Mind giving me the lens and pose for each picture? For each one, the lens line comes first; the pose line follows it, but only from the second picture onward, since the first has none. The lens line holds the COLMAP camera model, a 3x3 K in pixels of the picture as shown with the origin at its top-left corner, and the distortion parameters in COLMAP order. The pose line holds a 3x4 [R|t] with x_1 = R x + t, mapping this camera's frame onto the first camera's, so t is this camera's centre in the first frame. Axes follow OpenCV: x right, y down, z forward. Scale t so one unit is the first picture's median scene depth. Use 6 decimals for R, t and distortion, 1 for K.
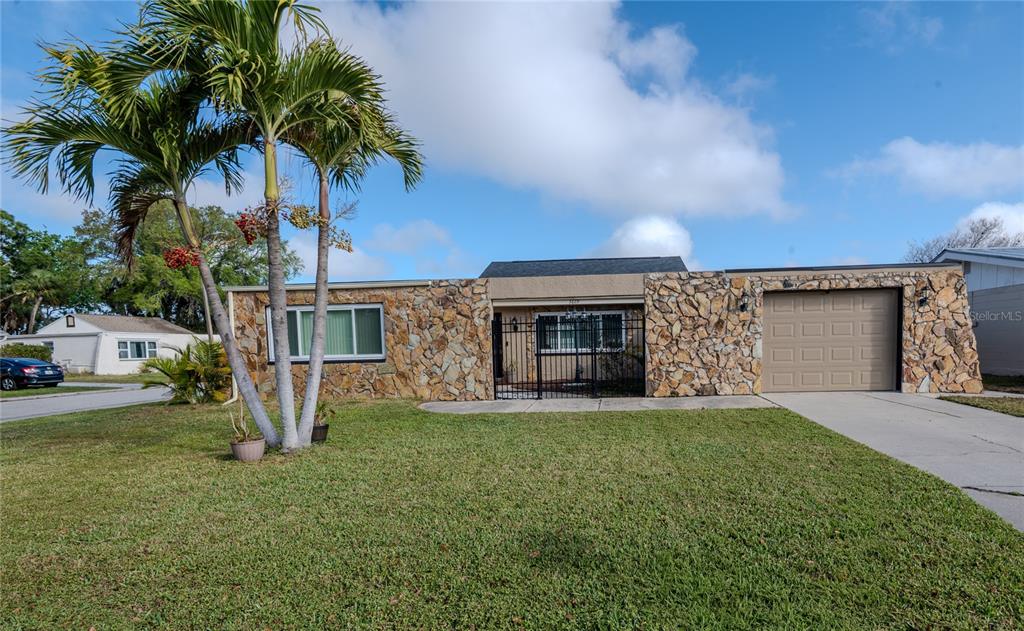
lens RADIAL K [[531.8, 0, 564.4], [0, 531.8, 385.2], [0, 0, 1]] dist [0.000647, -0.003916]
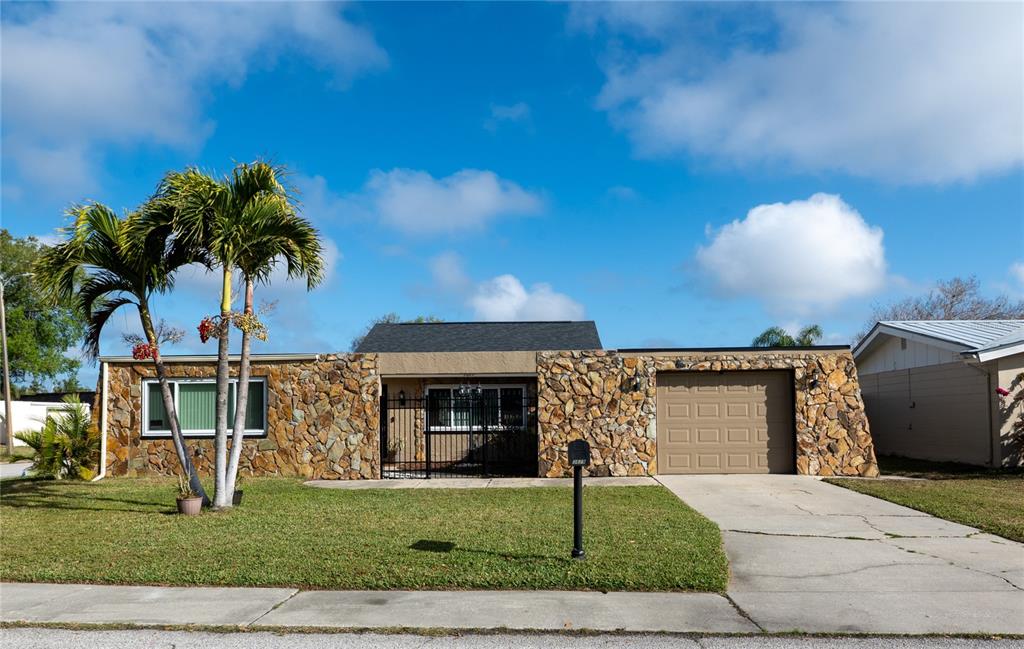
lens RADIAL K [[847.4, 0, 494.2], [0, 847.4, 386.1], [0, 0, 1]] dist [0.005205, 0.010987]
pose [[0.999575, 0.014031, 0.025555, 0.031884], [-0.011033, 0.993434, -0.113869, 0.033852], [-0.026985, 0.113539, 0.993167, -0.550516]]
